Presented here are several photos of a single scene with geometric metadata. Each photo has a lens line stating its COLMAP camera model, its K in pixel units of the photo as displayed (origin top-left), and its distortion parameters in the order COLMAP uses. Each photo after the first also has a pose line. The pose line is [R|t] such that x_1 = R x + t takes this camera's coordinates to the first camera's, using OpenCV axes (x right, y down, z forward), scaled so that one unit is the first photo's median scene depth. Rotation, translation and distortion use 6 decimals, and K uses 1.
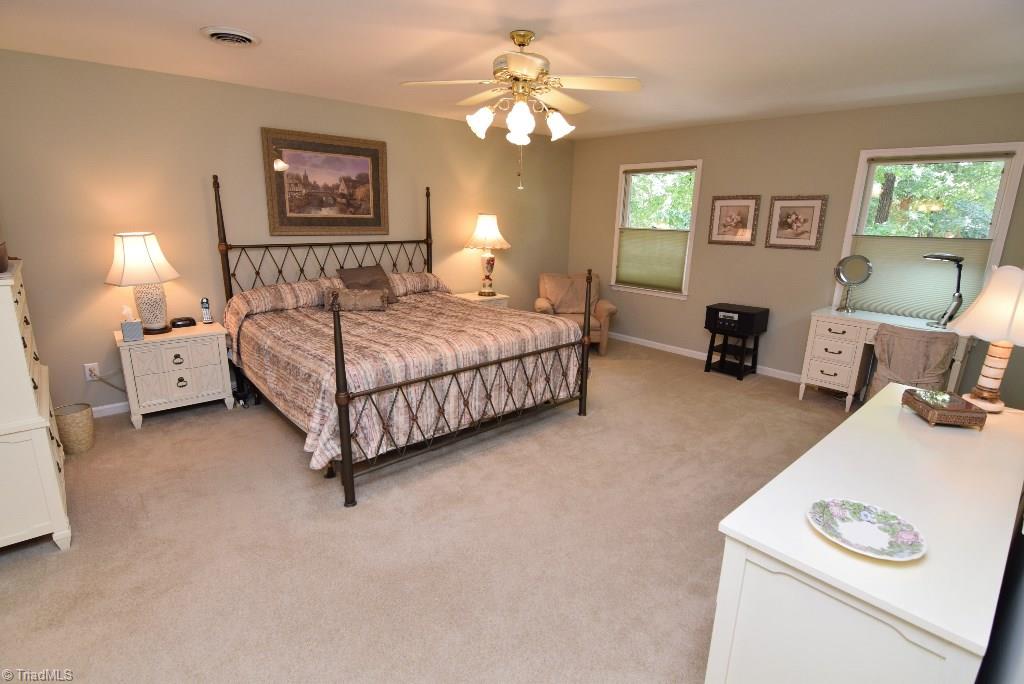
lens RADIAL K [[499.1, 0, 512.0], [0, 499.1, 345.8], [0, 0, 1]] dist [-0.010250, -0.008016]
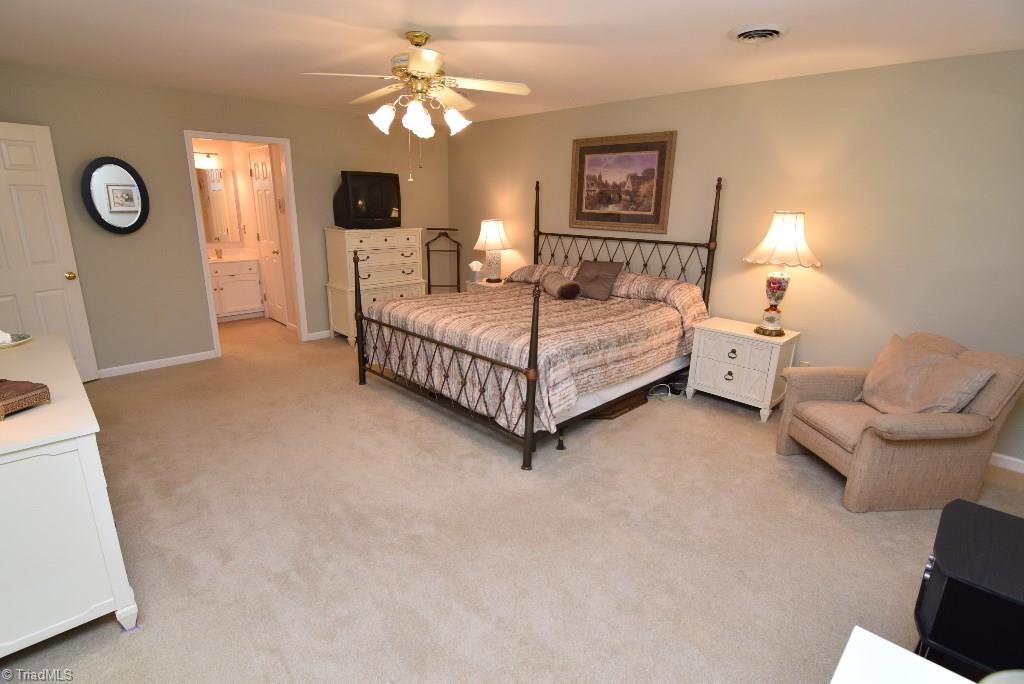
lens RADIAL K [[499.1, 0, 513.4], [0, 499.1, 336.2], [0, 0, 1]] dist [-0.010250, -0.008016]
pose [[0.055959, 0.237353, -0.969810, 0.709934], [-0.275302, 0.937346, 0.213523, -0.179905], [0.959728, 0.255042, 0.117796, 0.732687]]
